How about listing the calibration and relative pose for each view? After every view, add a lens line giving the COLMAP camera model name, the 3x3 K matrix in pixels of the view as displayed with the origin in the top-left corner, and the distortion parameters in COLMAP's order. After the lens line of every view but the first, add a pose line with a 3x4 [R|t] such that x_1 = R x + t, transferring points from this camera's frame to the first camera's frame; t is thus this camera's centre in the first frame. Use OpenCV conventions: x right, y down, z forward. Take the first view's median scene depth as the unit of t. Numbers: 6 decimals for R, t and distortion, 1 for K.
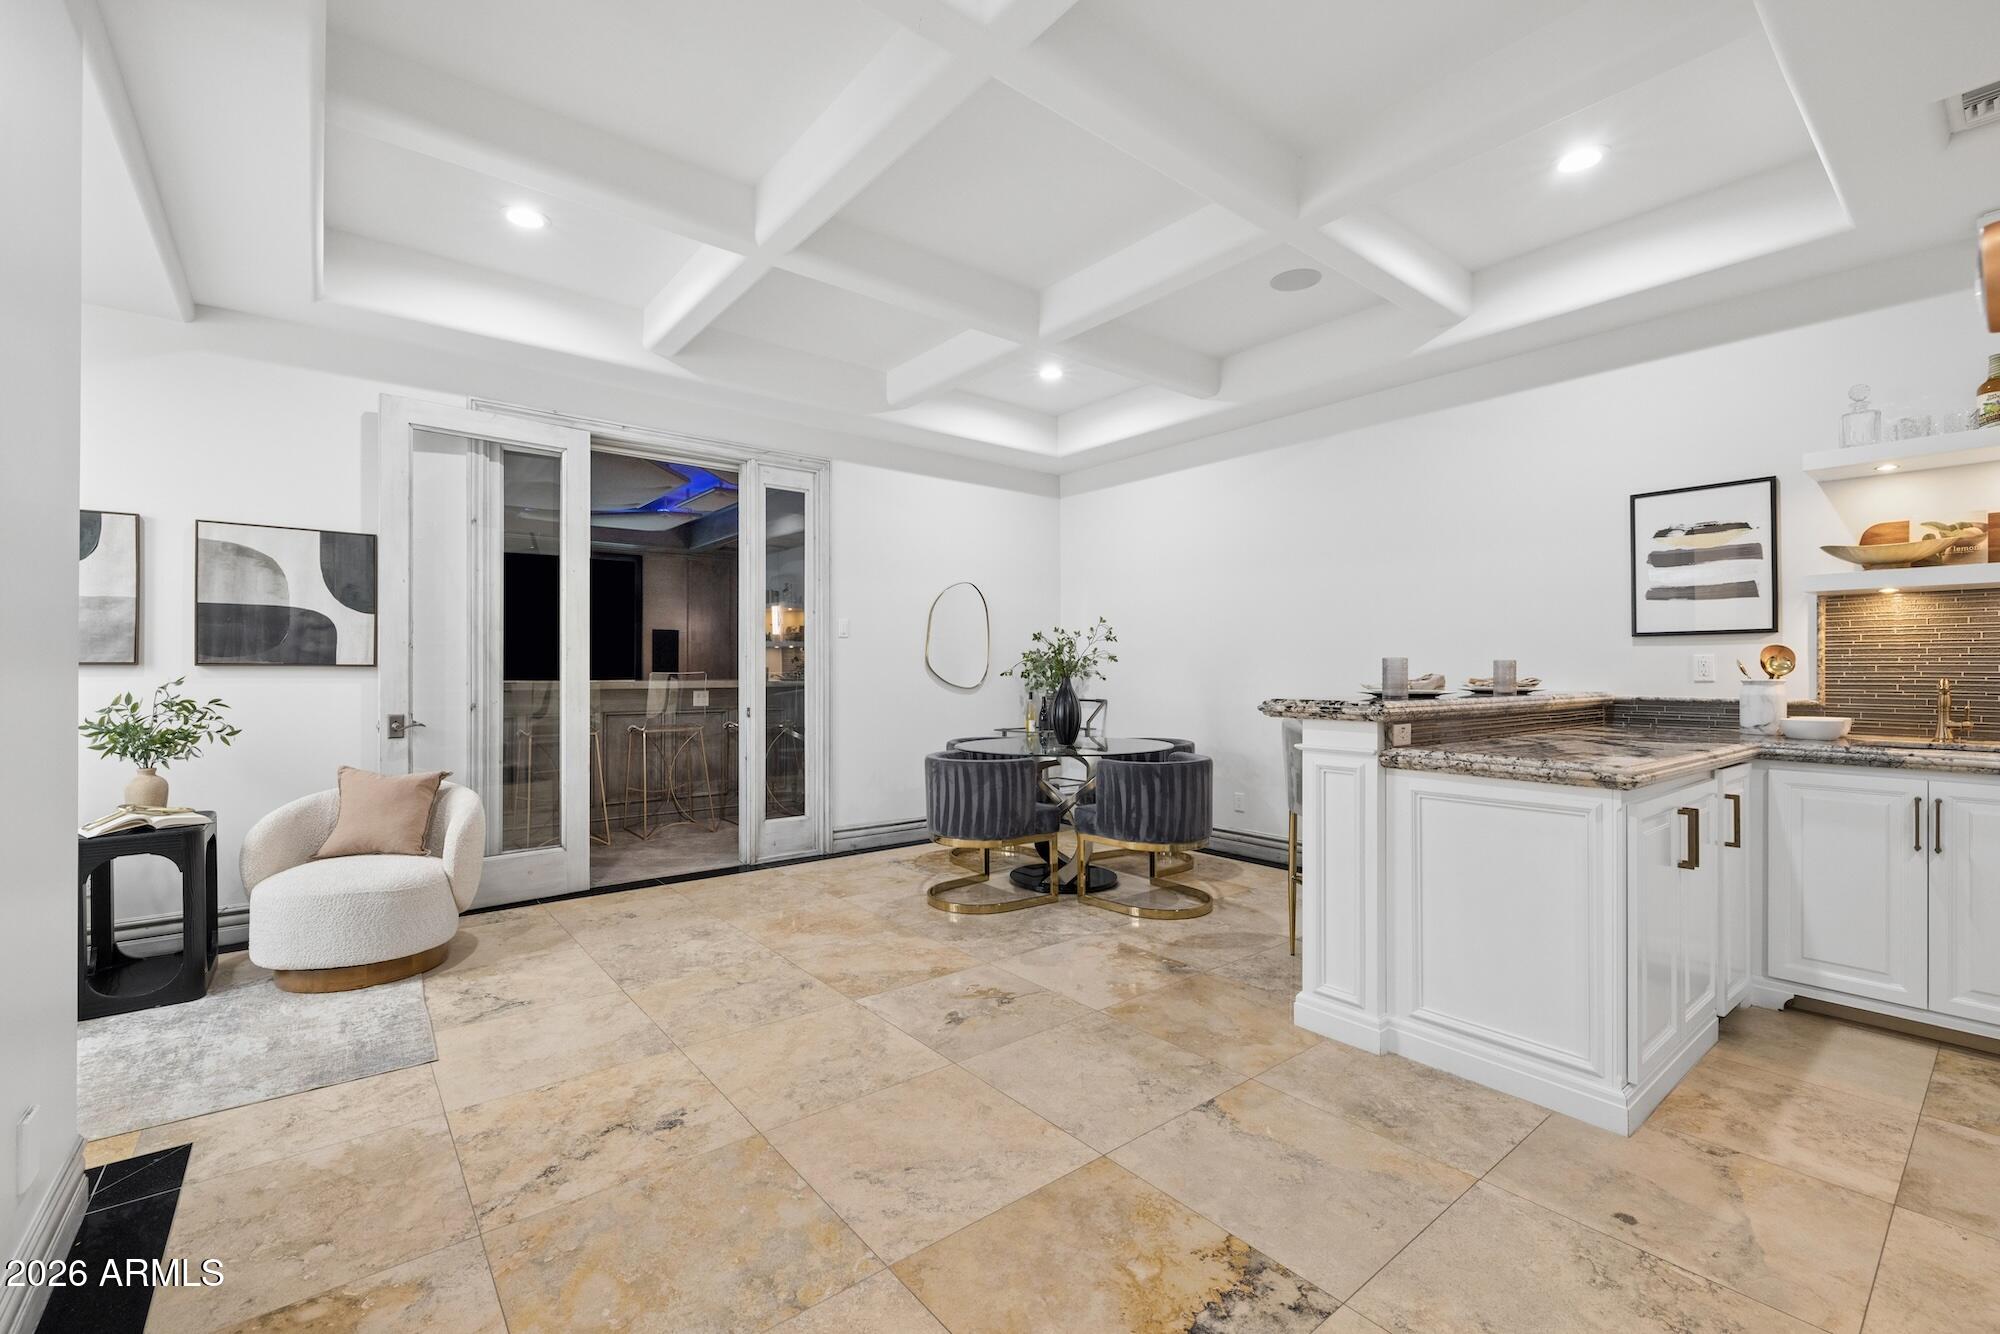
lens RADIAL K [[842.7, 0, 990.9], [0, 842.7, 664.9], [0, 0, 1]] dist [0.000310, -0.001149]
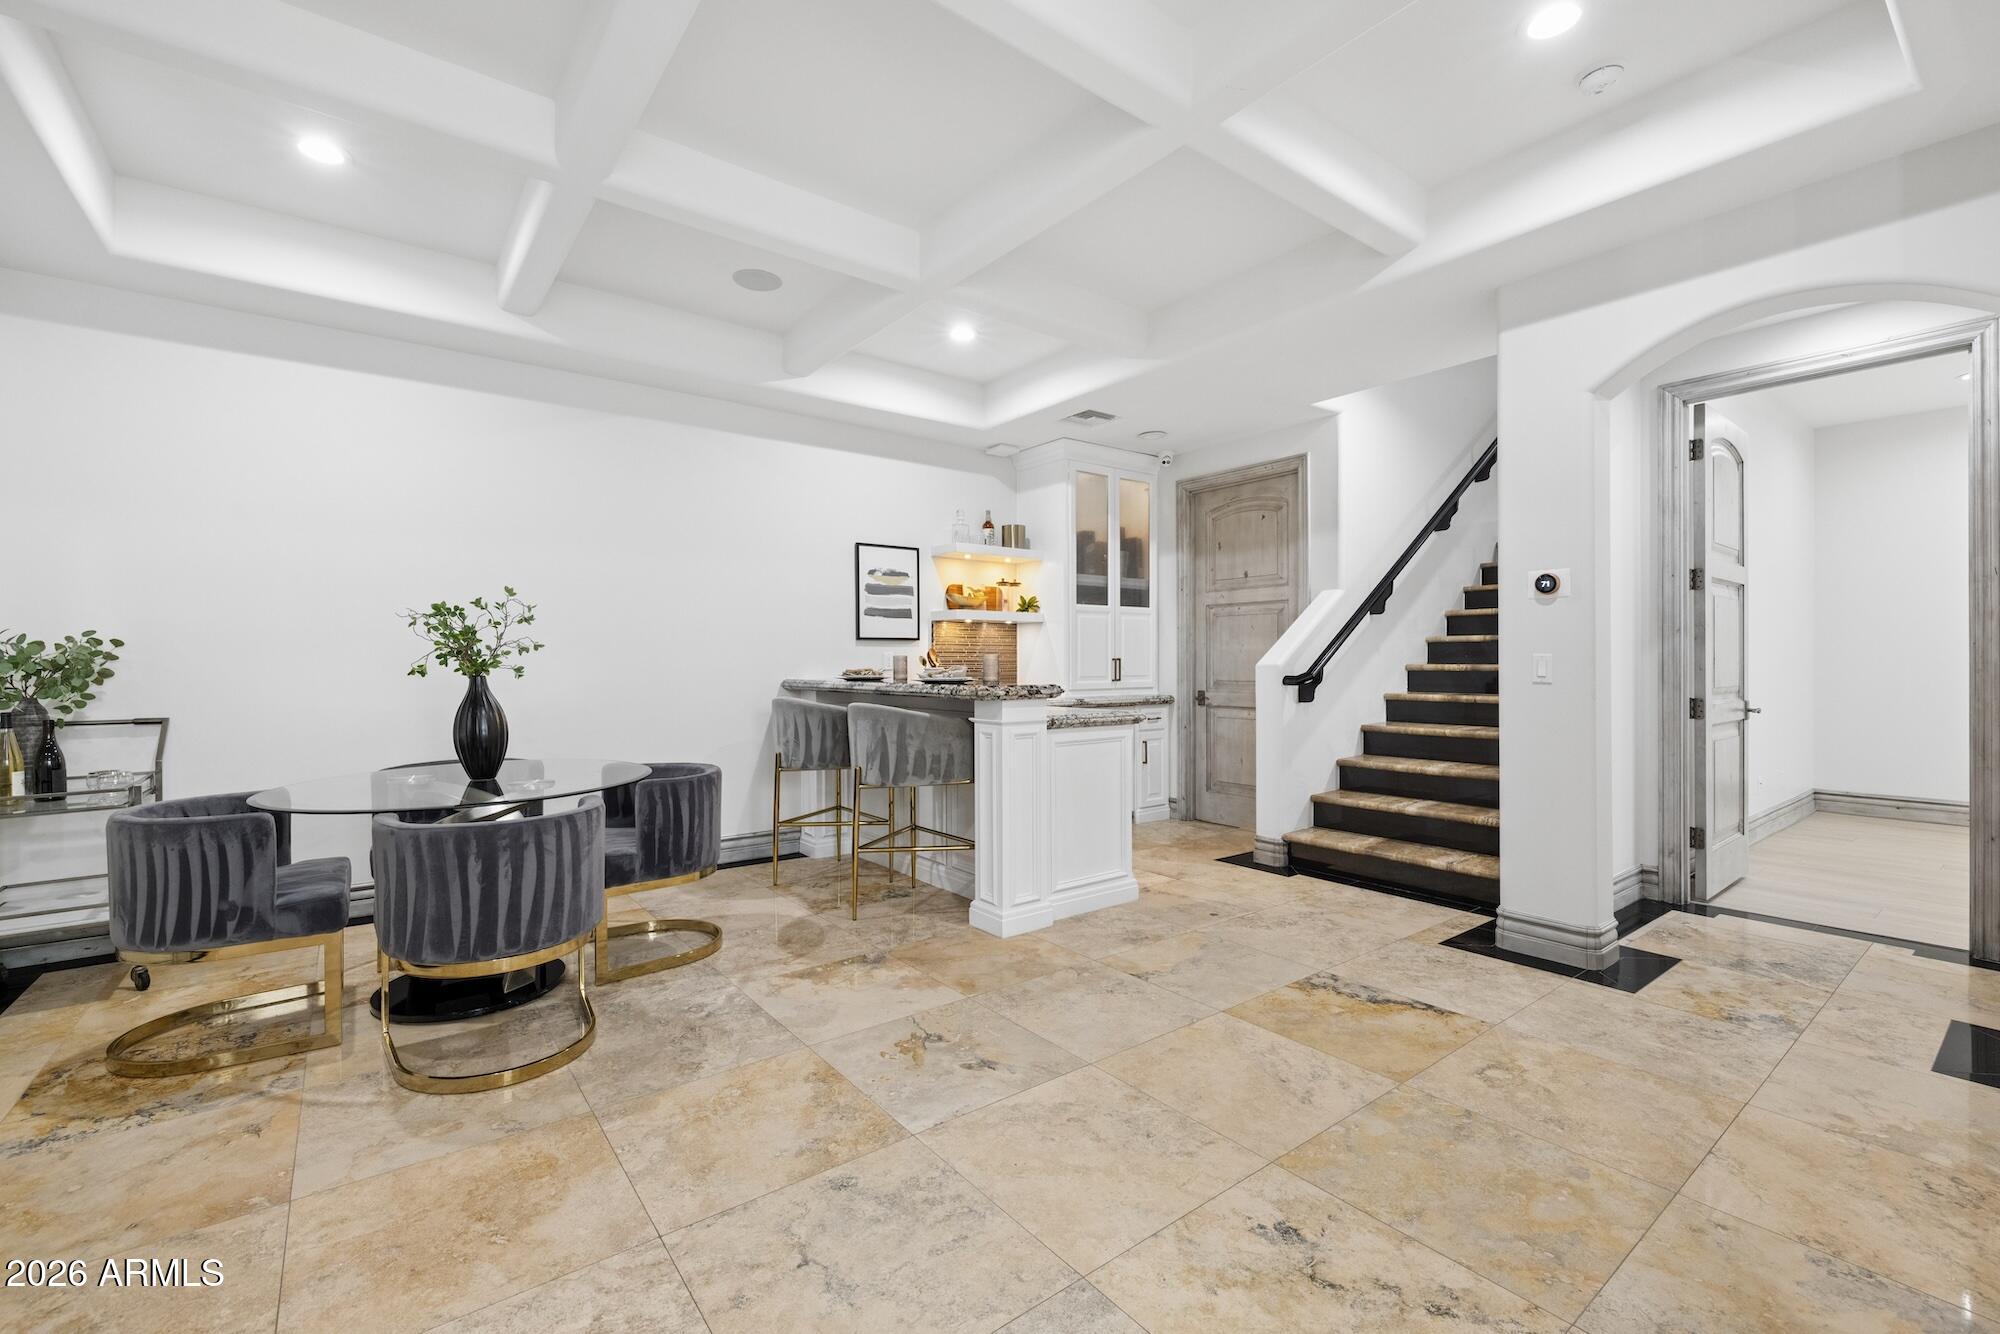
lens RADIAL K [[842.7, 0, 990.4], [0, 842.7, 664.0], [0, 0, 1]] dist [0.000310, -0.001149]
pose [[0.023660, -0.002743, 0.999716, -0.808292], [-0.003146, 0.999991, 0.002818, 0.003787], [-0.999715, -0.003212, 0.023651, 0.863757]]
